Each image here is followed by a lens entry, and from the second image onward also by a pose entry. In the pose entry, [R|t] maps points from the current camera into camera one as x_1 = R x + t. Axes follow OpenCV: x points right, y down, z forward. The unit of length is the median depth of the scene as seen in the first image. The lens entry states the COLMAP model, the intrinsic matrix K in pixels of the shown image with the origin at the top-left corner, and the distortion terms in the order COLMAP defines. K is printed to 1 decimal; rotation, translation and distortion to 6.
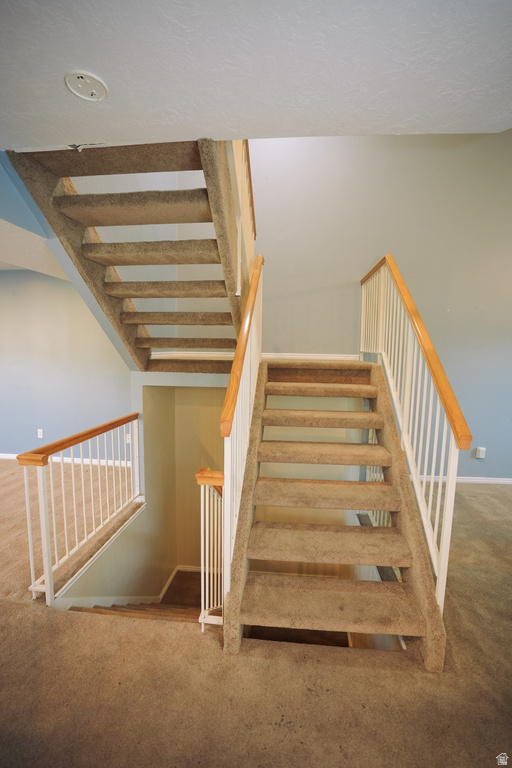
lens RADIAL K [[356.0, 0, 259.8], [0, 356.0, 385.5], [0, 0, 1]] dist [-0.067365, 0.027333]
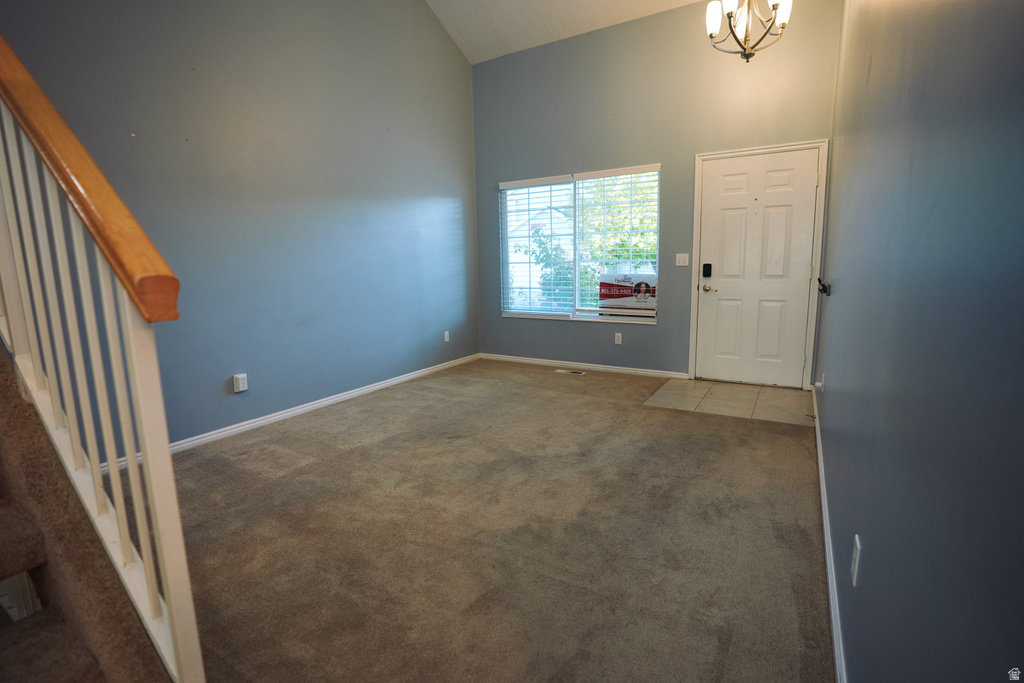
lens RADIAL K [[474.6, 0, 509.6], [0, 474.6, 341.4], [0, 0, 1]] dist [-0.067365, 0.027333]
pose [[0.441484, -0.169035, 0.881203, 0.194612], [0.116834, 0.984563, 0.130328, 0.106143], [-0.889630, 0.045417, 0.454418, 0.287091]]
